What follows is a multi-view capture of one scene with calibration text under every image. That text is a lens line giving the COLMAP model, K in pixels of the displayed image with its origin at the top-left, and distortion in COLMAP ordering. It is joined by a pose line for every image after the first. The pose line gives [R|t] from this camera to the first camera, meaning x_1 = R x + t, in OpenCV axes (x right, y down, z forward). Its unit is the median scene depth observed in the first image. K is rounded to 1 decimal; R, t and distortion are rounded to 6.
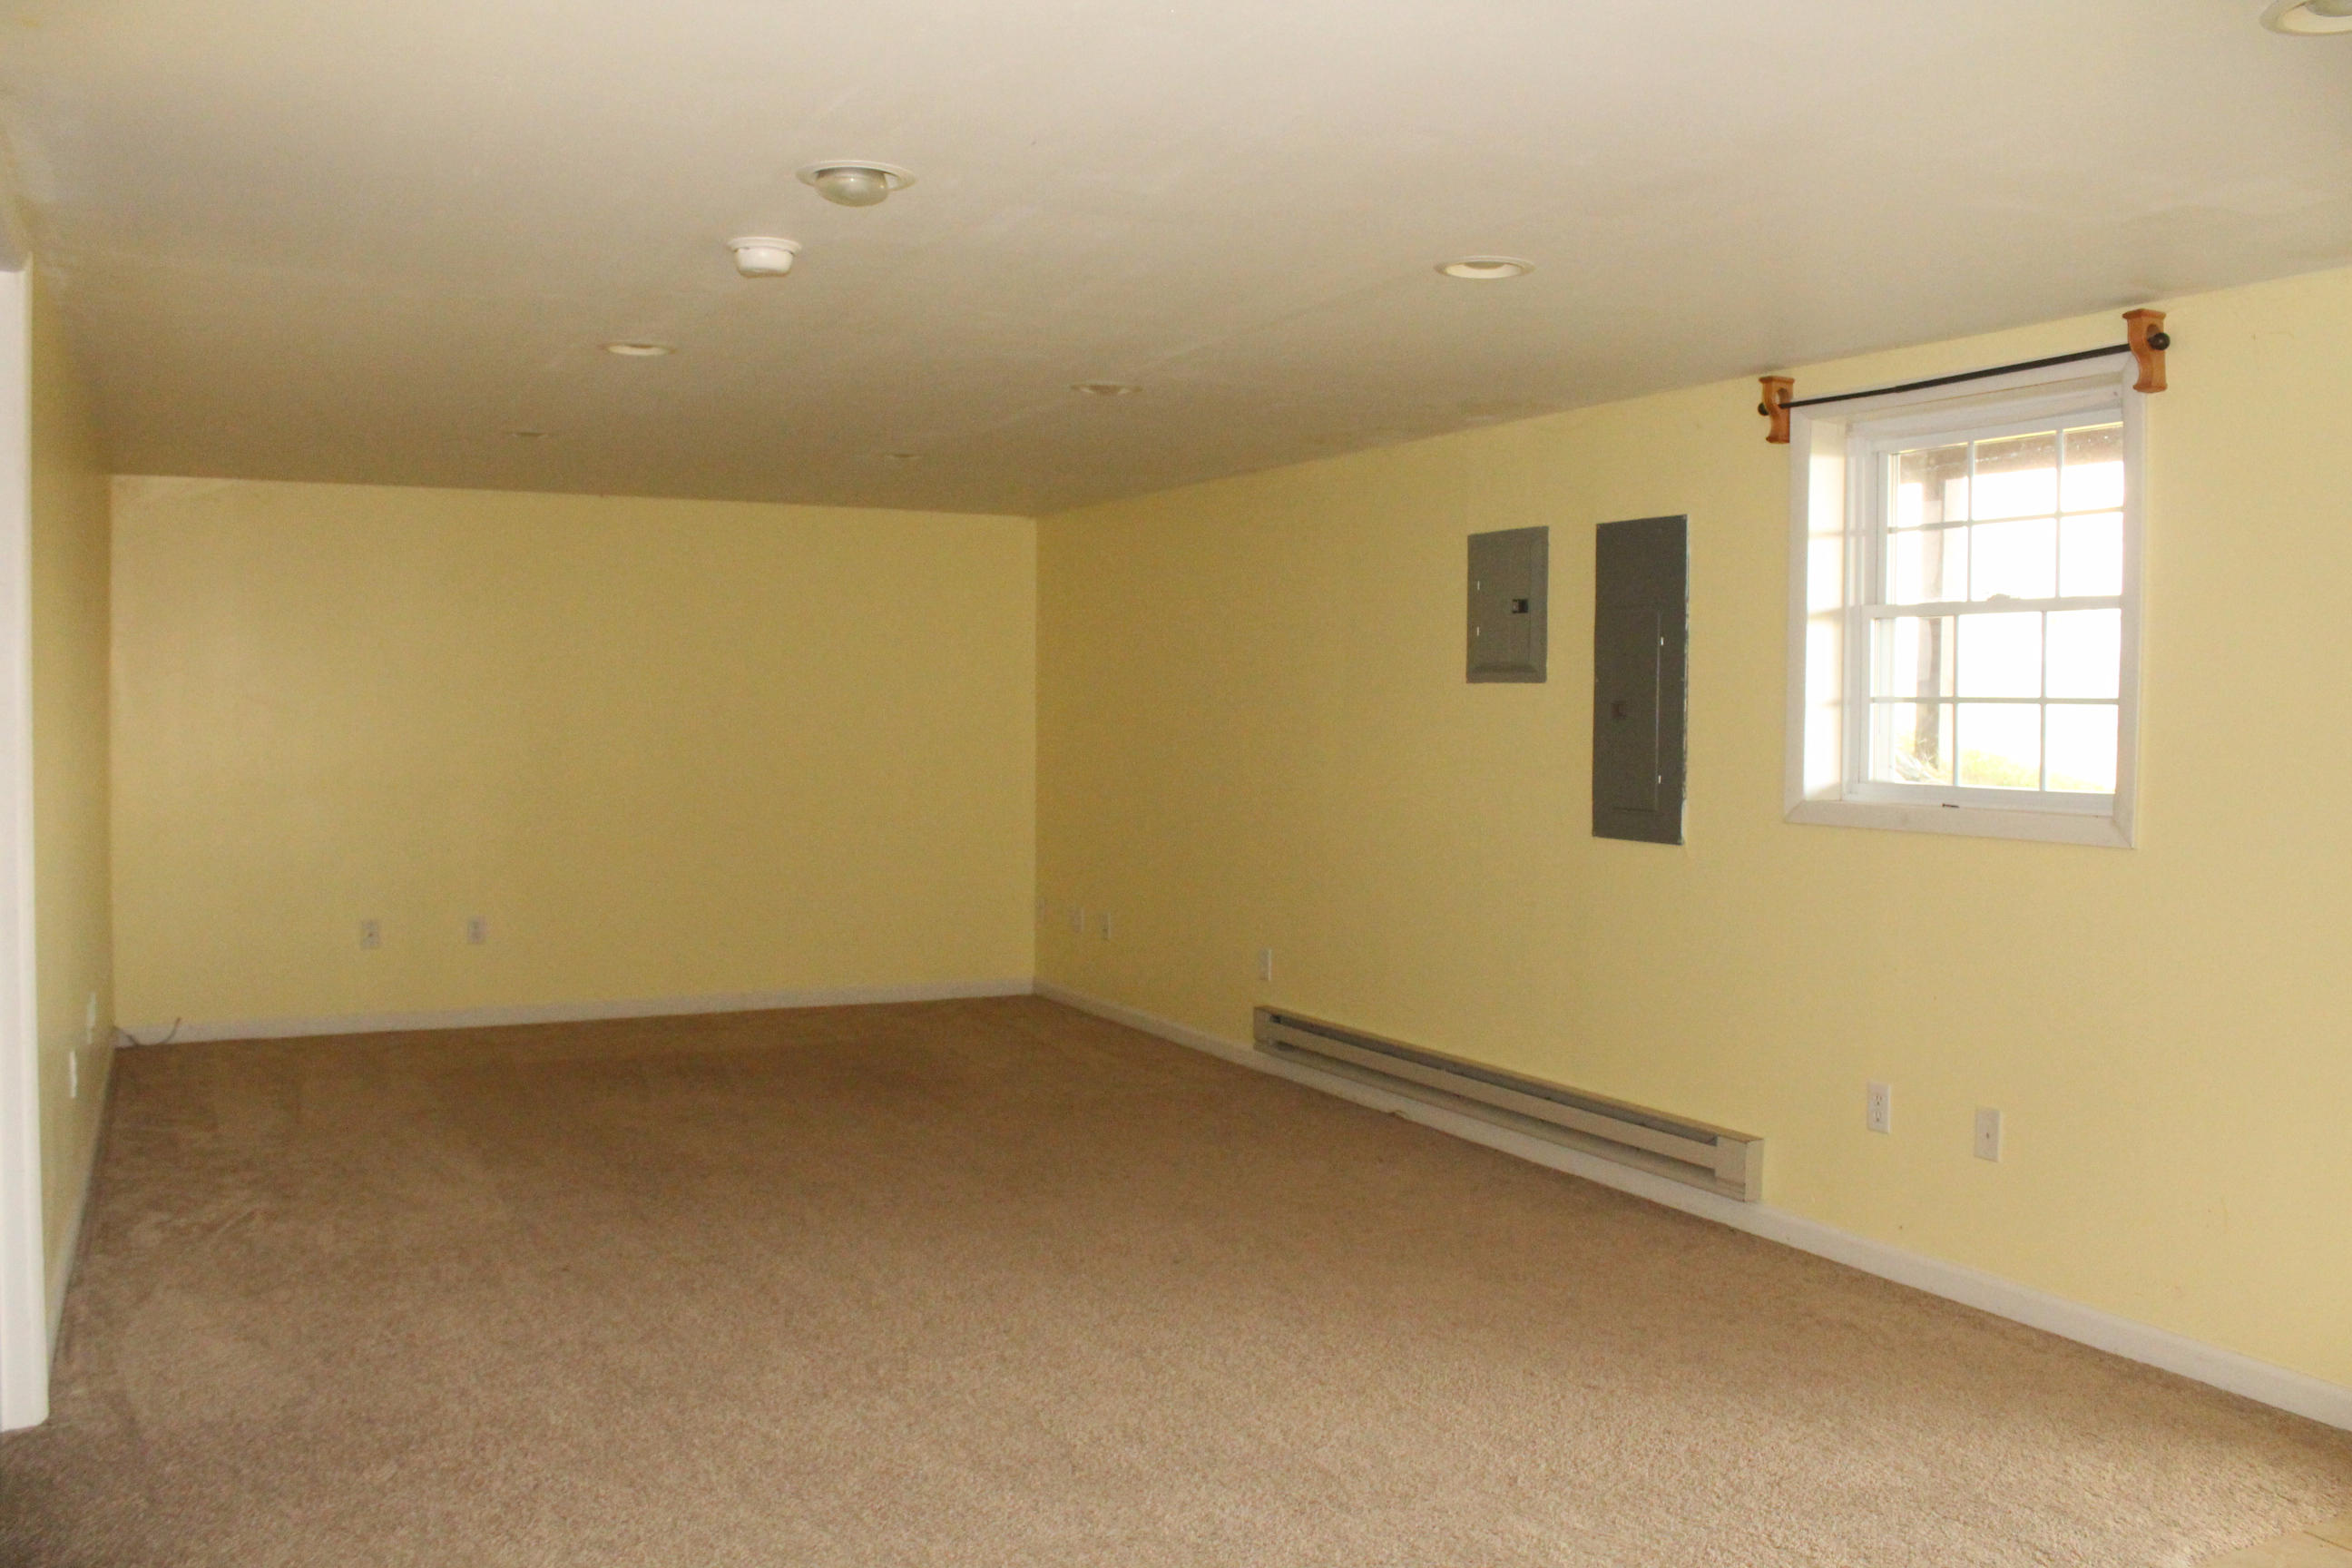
lens RADIAL K [[1950.3, 0, 1185.3], [0, 1950.3, 777.7], [0, 0, 1]] dist [-0.167041, 0.148970]
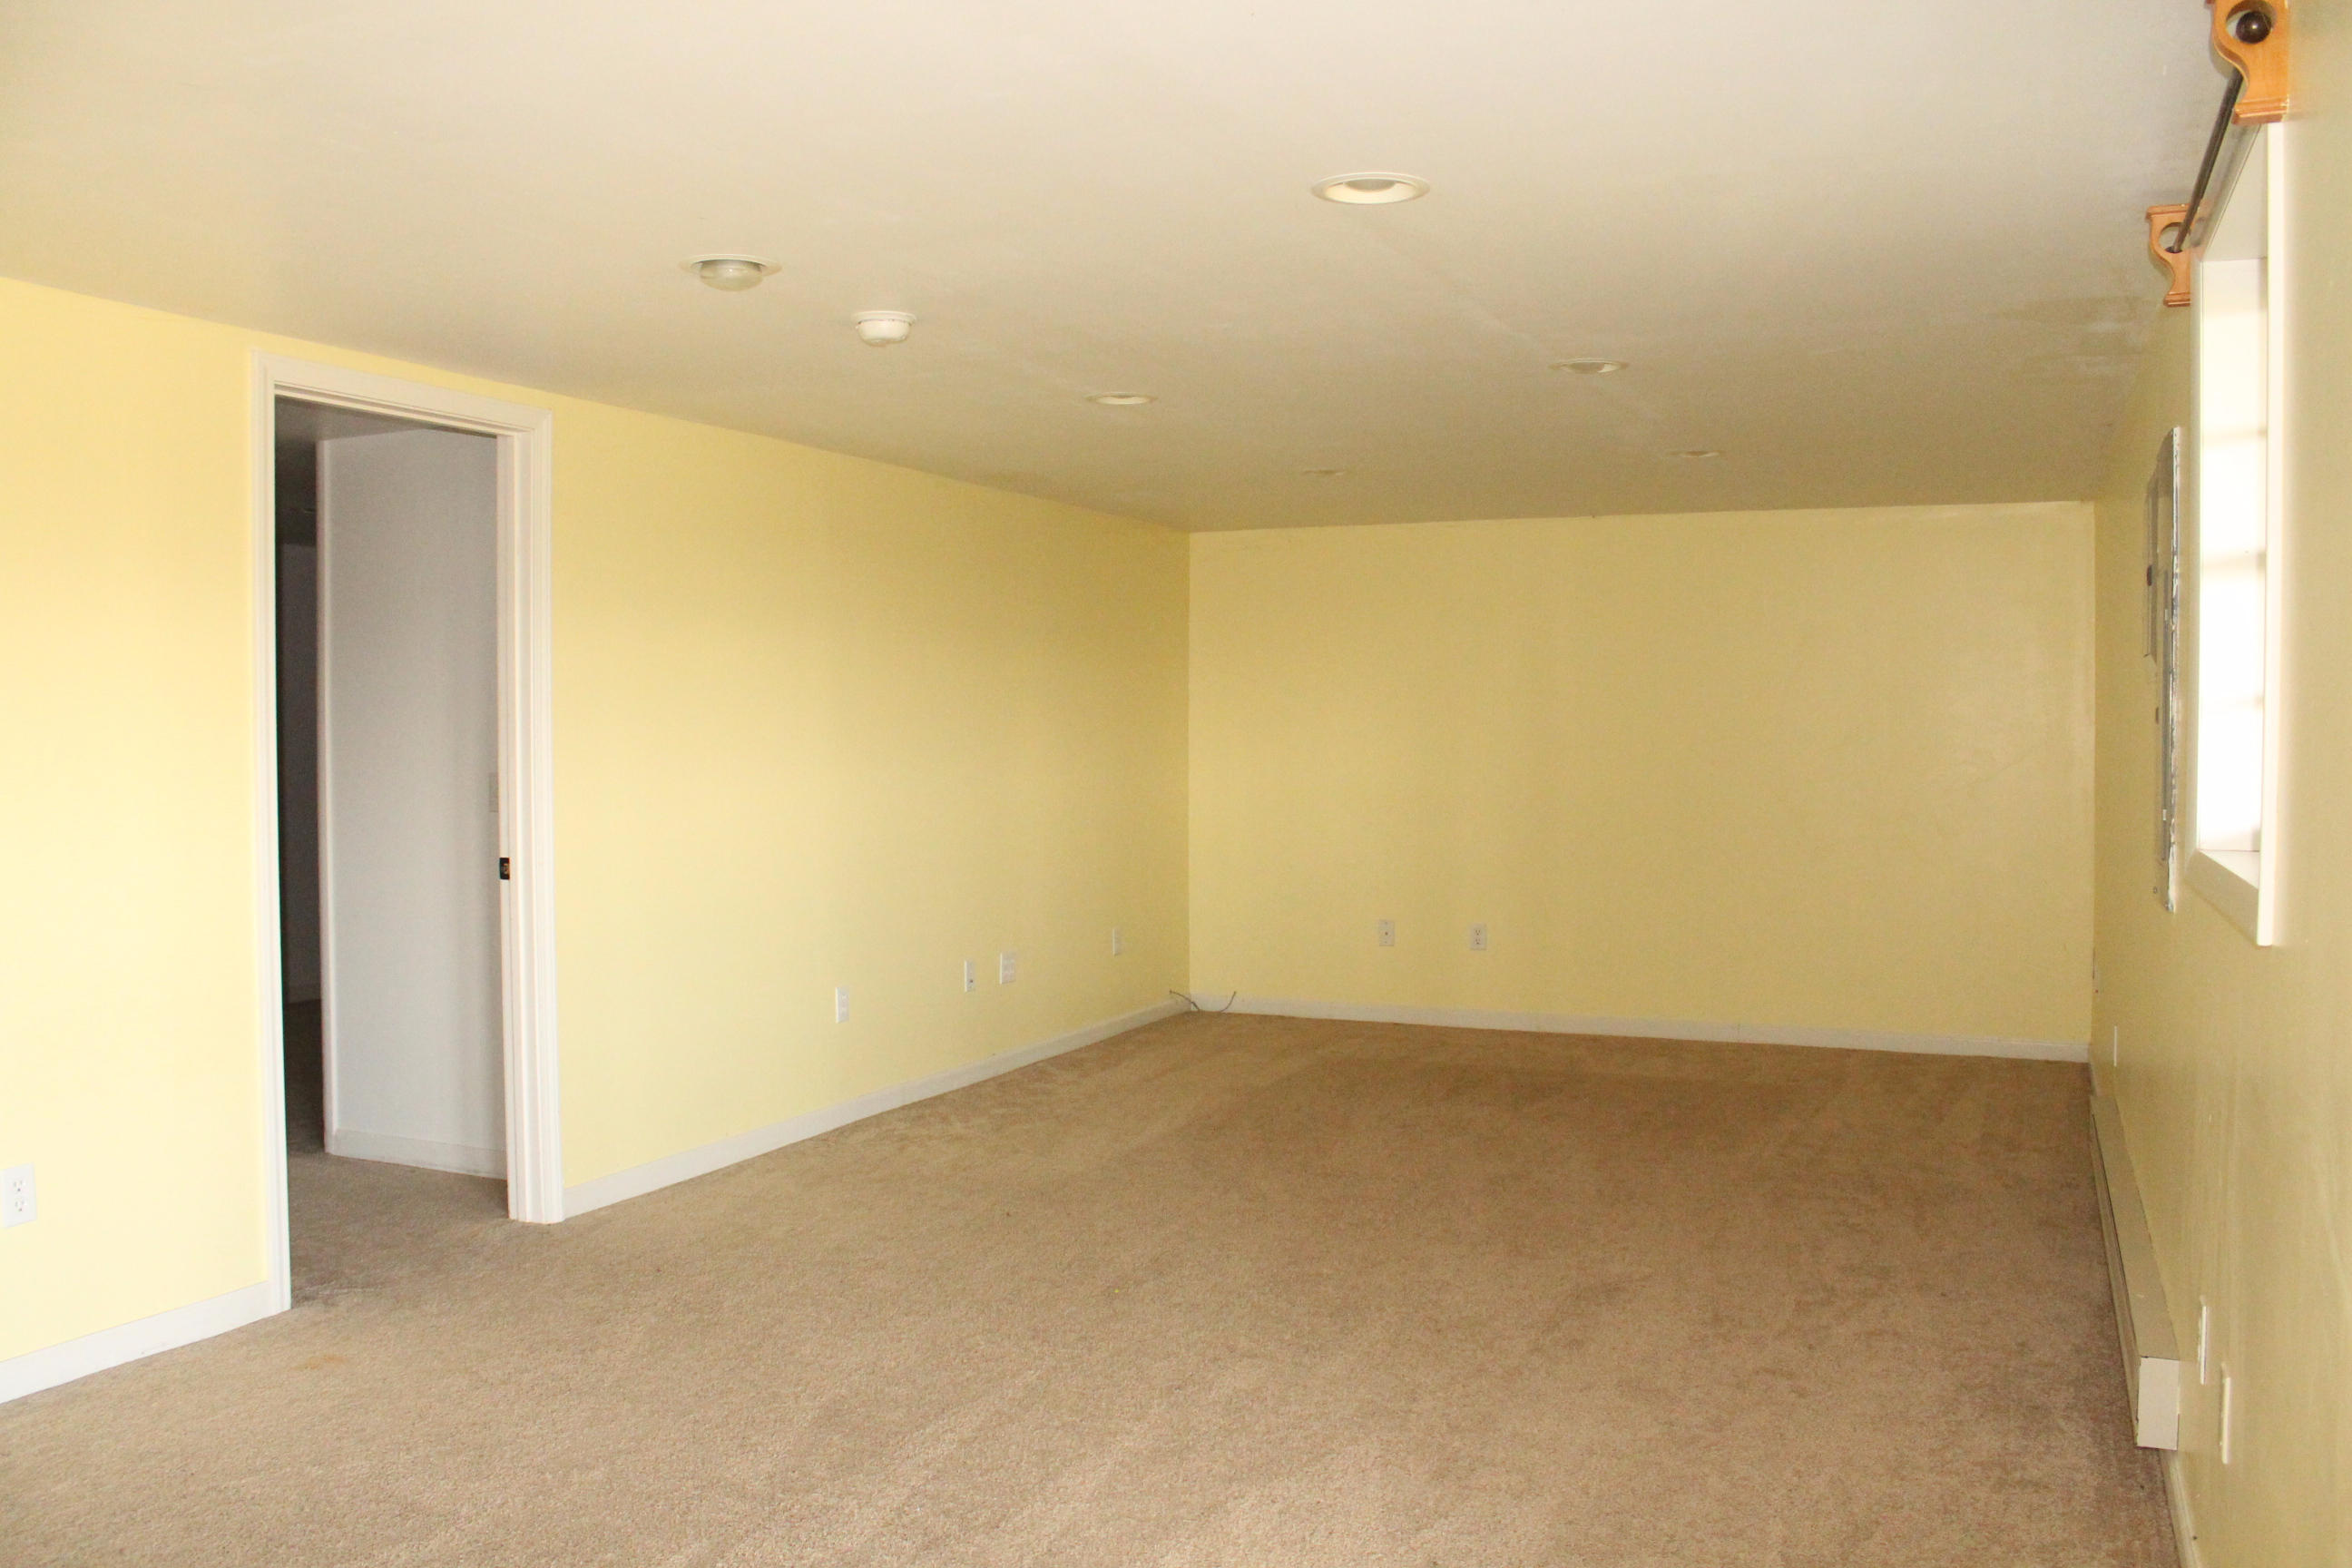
lens RADIAL K [[1950.3, 0, 1185.3], [0, 1950.3, 777.7], [0, 0, 1]] dist [-0.167041, 0.148970]
pose [[0.619288, 0.010691, -0.785091, 0.550471], [-0.020064, 0.999796, -0.002212, -0.003939], [0.784907, 0.017122, 0.619377, 0.301785]]
